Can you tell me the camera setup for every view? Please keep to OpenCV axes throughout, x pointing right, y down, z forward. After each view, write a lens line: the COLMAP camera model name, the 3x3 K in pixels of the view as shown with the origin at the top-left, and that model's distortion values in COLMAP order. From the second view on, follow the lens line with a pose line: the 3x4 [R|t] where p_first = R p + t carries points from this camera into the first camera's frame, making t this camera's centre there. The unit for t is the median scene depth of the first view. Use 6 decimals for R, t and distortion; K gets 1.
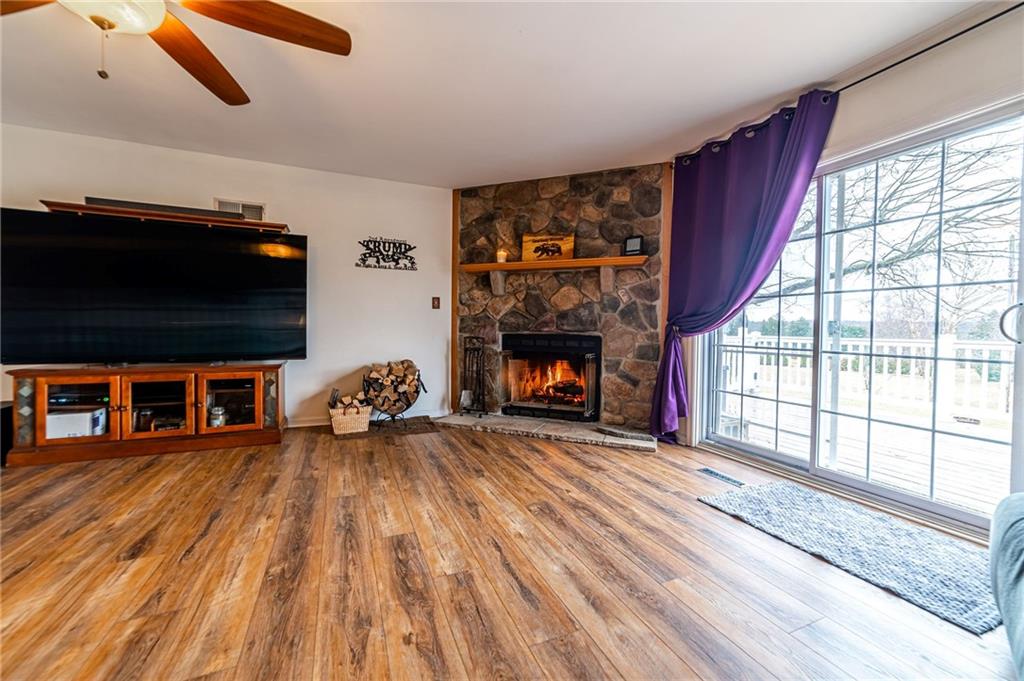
lens RADIAL K [[400.8, 0, 515.2], [0, 400.8, 337.7], [0, 0, 1]] dist [-0.012864, 0.000114]
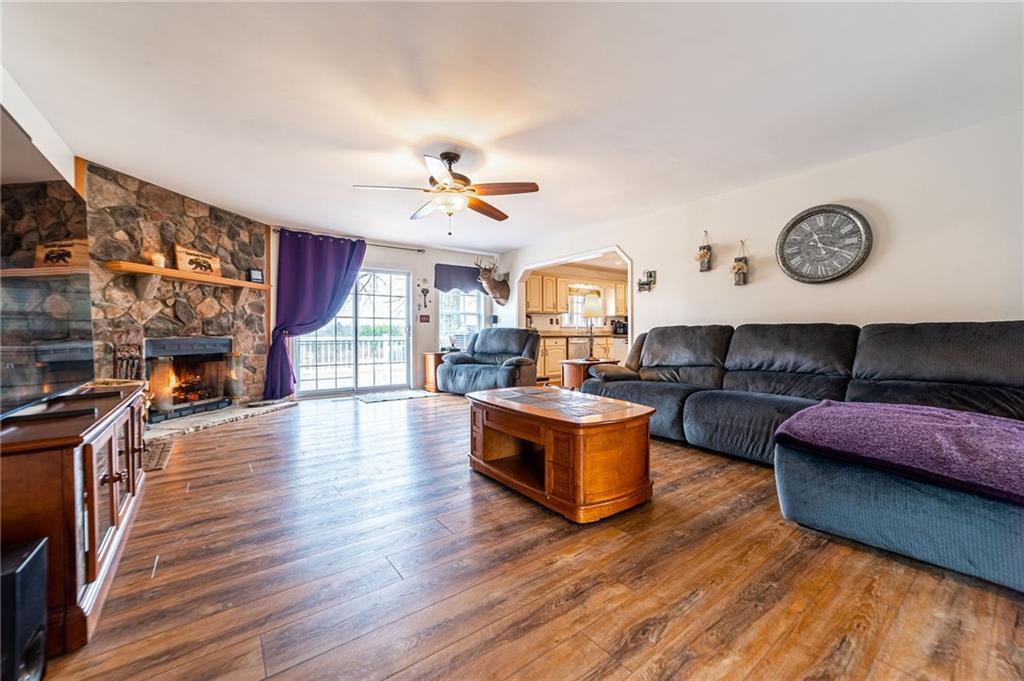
lens RADIAL K [[400.8, 0, 512.5], [0, 400.8, 336.1], [0, 0, 1]] dist [-0.012864, 0.000114]
pose [[-0.226208, -0.019897, 0.973876, -1.221254], [0.015748, 0.999586, 0.024080, -0.028985], [-0.973952, 0.020784, -0.225801, 0.392260]]
